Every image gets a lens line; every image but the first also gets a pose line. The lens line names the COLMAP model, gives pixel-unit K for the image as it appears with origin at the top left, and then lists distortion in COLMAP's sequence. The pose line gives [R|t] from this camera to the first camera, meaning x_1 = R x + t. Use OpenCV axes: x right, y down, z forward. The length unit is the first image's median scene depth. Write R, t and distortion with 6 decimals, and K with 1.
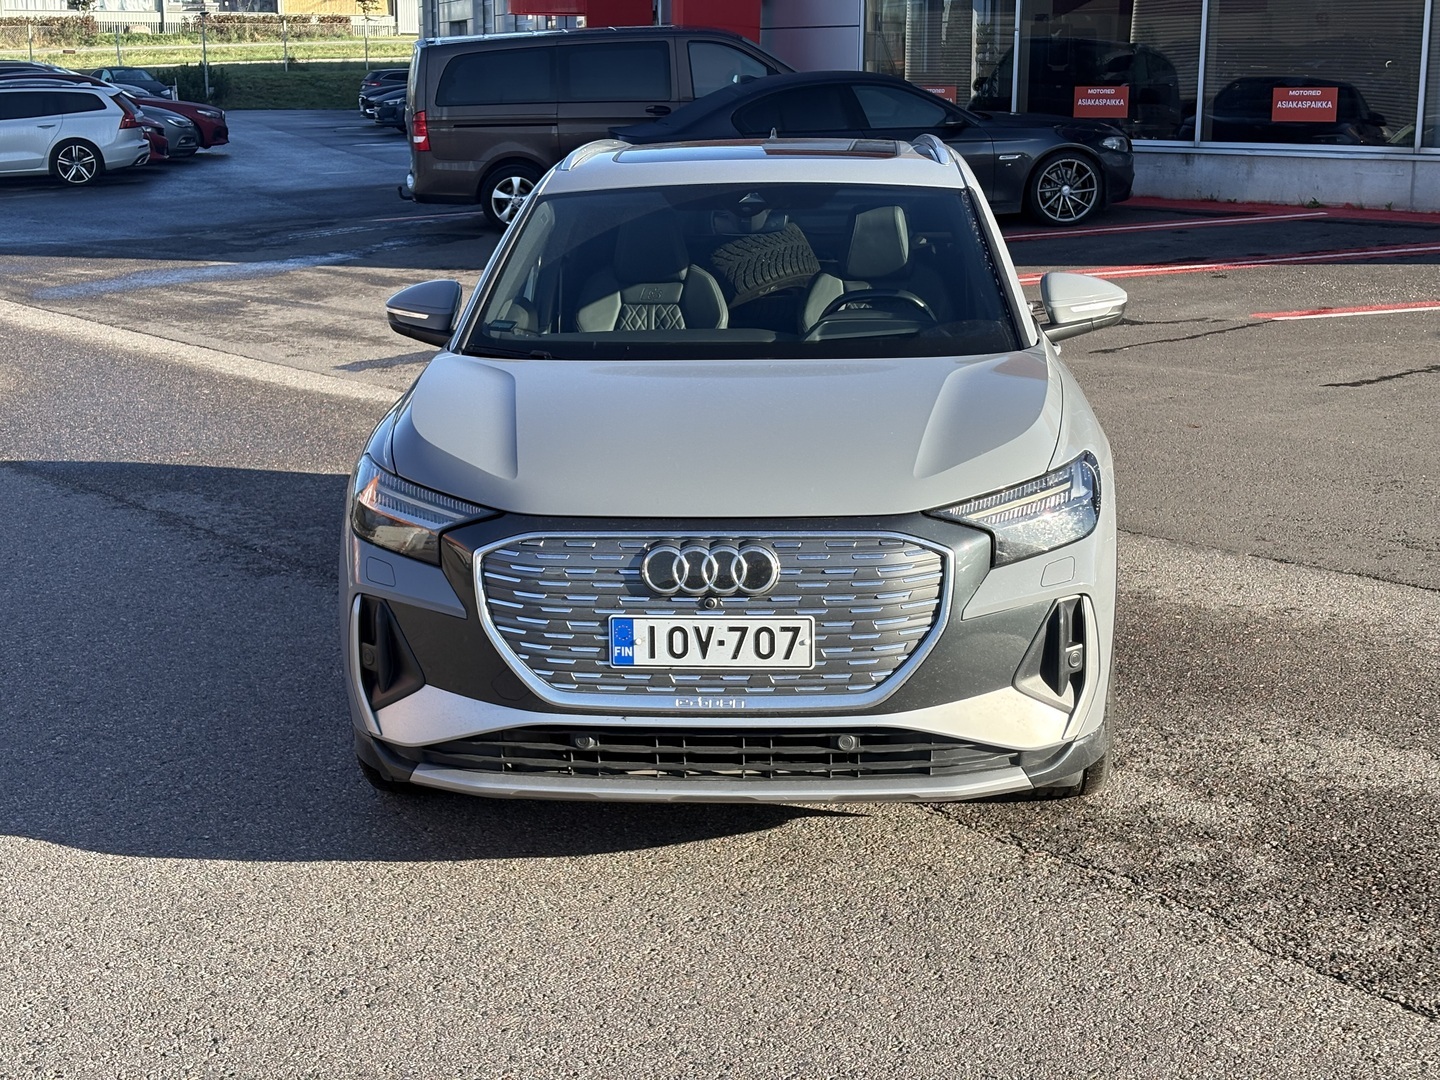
lens RADIAL K [[2239.7, 0, 707.9], [0, 2239.7, 539.9], [0, 0, 1]] dist [0.082477, 0.000000]
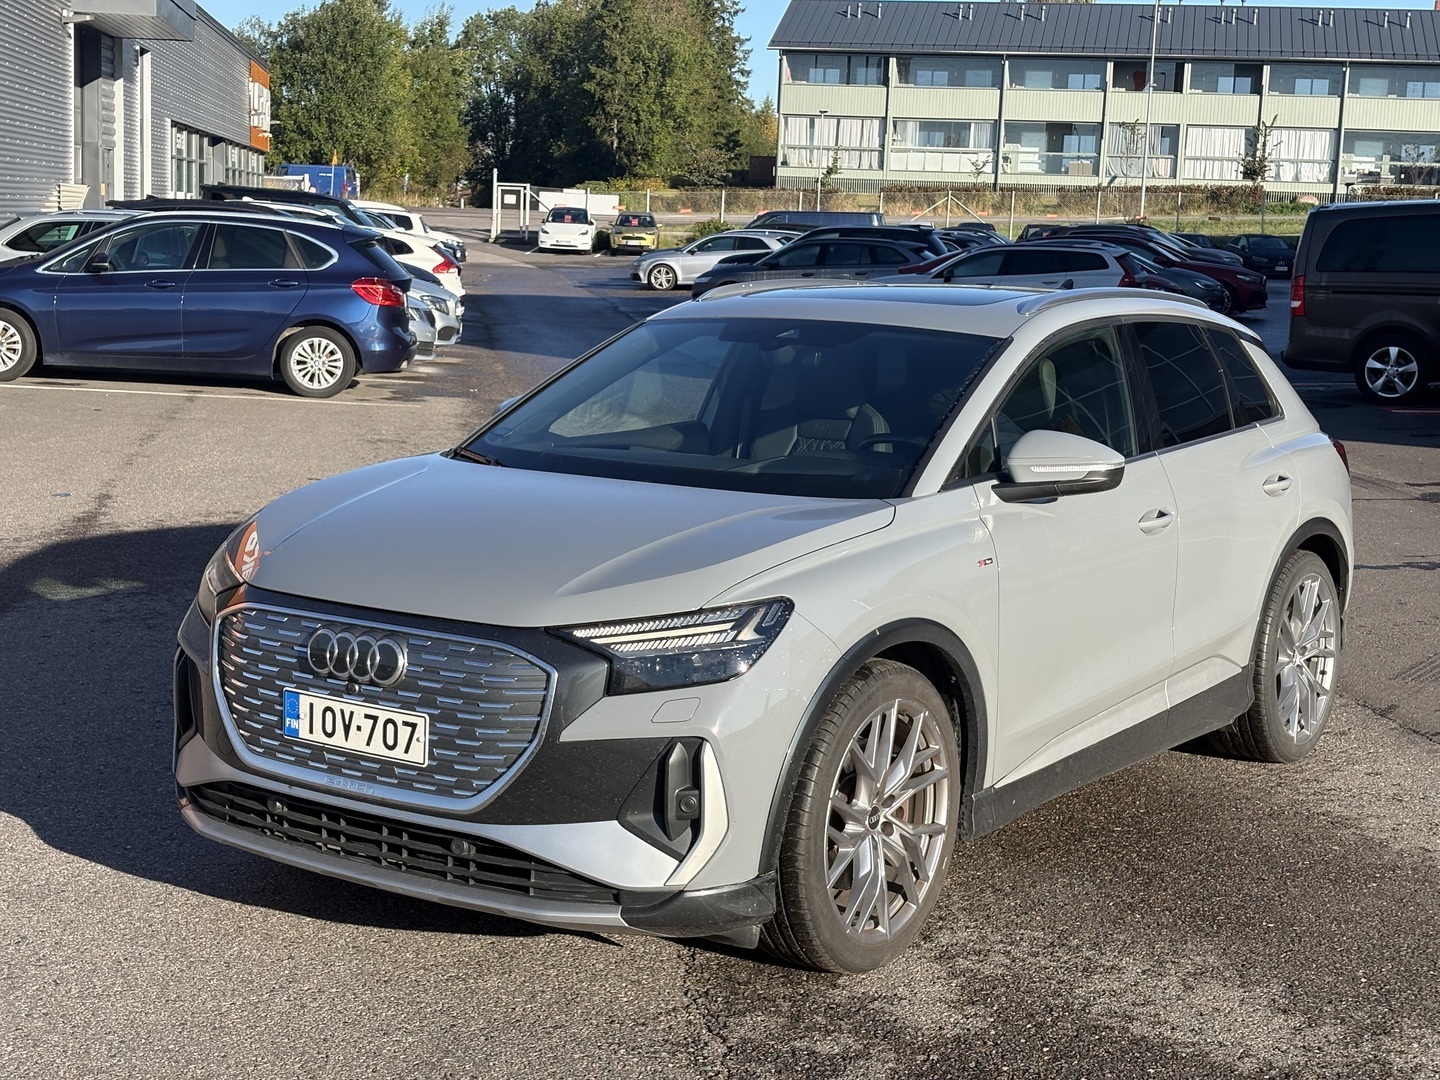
lens RADIAL K [[2239.7, 0, 705.2], [0, 2239.7, 535.3], [0, 0, 1]] dist [0.082477, 0.000000]
pose [[0.846244, 0.104121, -0.522522, 0.670293], [-0.143557, 0.989008, -0.035421, -0.028617], [0.513091, 0.104986, 0.851890, 0.179056]]
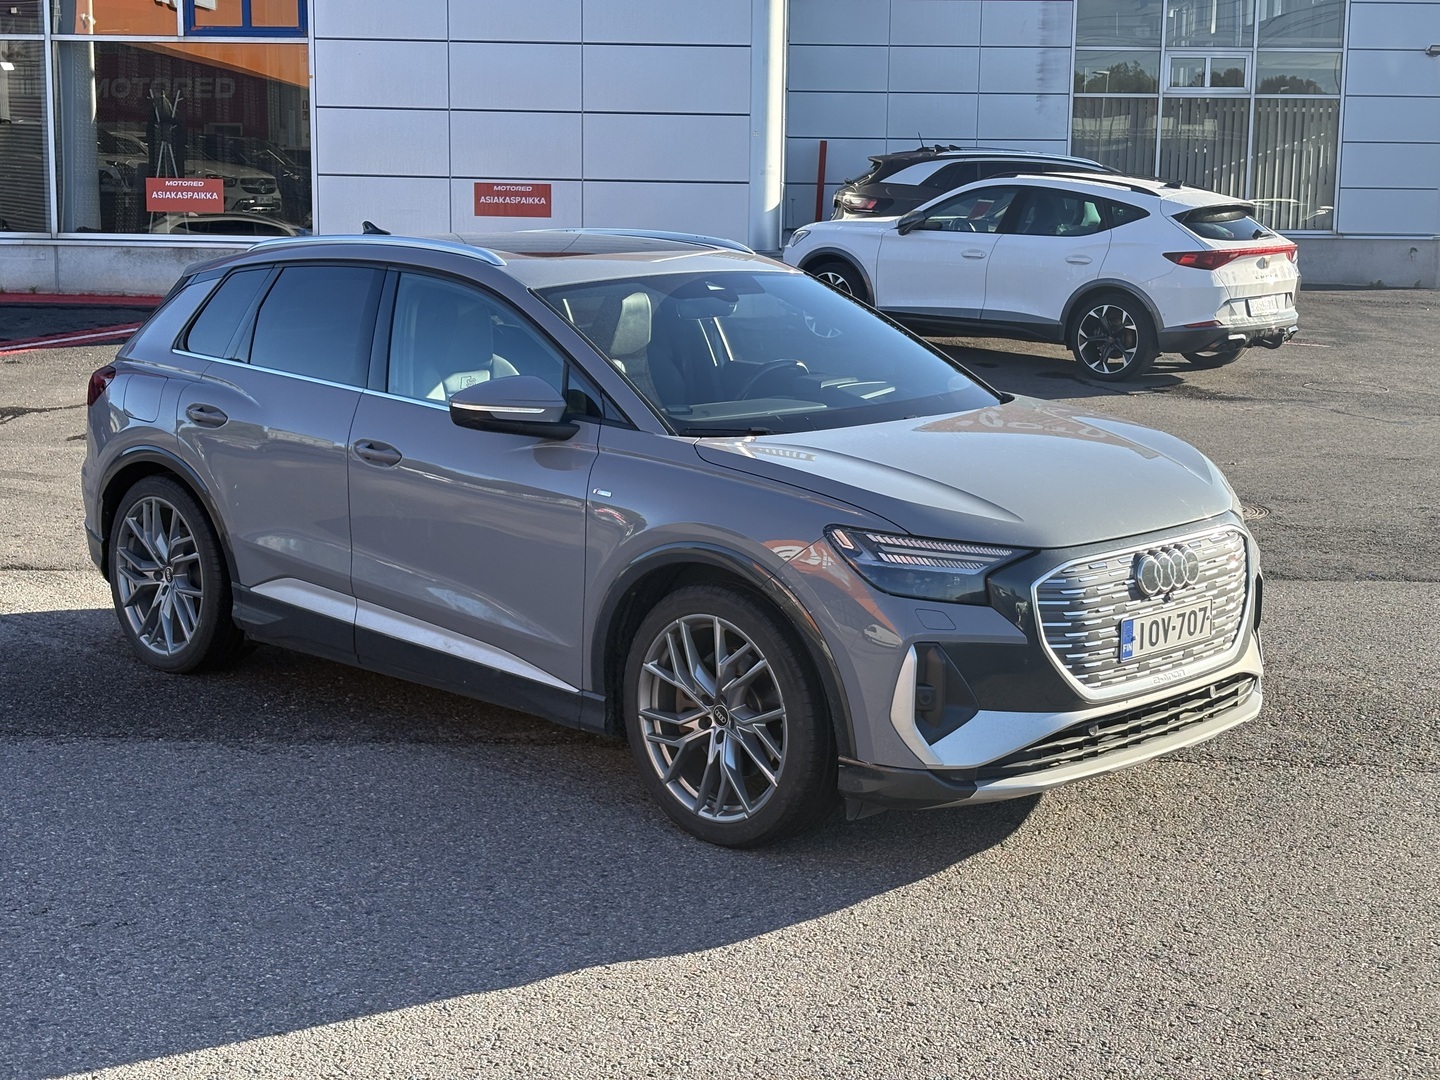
lens RADIAL K [[2239.7, 0, 718.6], [0, 2239.7, 529.7], [0, 0, 1]] dist [0.082477, 0.000000]
pose [[0.664435, -0.116624, 0.738190, -1.078314], [0.145384, 0.989049, 0.025398, -0.077275], [-0.733068, 0.090446, 0.674114, 0.323781]]
